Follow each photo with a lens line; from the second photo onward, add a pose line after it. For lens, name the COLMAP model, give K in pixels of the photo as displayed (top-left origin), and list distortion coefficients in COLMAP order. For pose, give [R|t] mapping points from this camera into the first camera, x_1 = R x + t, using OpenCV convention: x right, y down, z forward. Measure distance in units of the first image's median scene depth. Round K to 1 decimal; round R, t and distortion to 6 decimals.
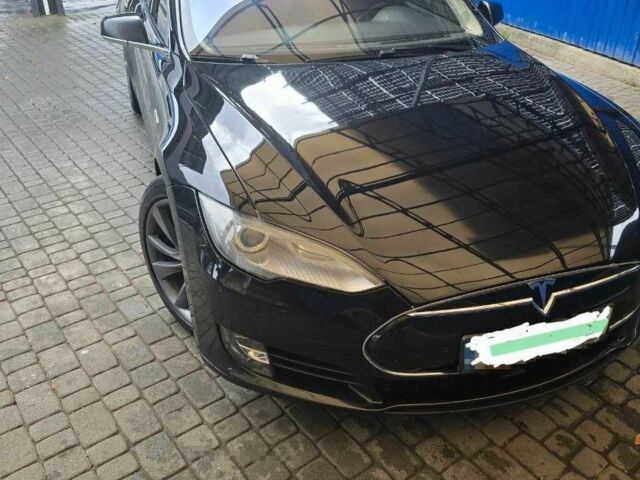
lens RADIAL K [[602.6, 0, 320.0], [0, 602.6, 240.0], [0, 0, 1]] dist [0.004732, -0.003857]
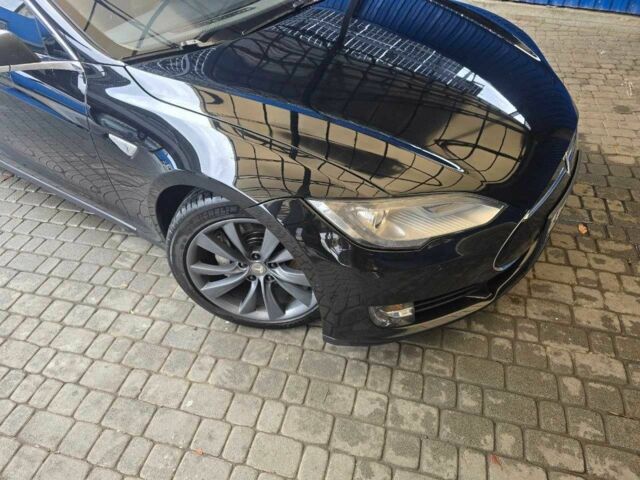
lens RADIAL K [[443.7, 0, 323.0], [0, 443.7, 253.0], [0, 0, 1]] dist [0.003130, -0.001139]
pose [[0.787930, -0.460875, 0.408363, -0.449145], [0.358614, 0.882561, 0.304109, -0.184327], [-0.500562, -0.093172, 0.860672, 0.344211]]
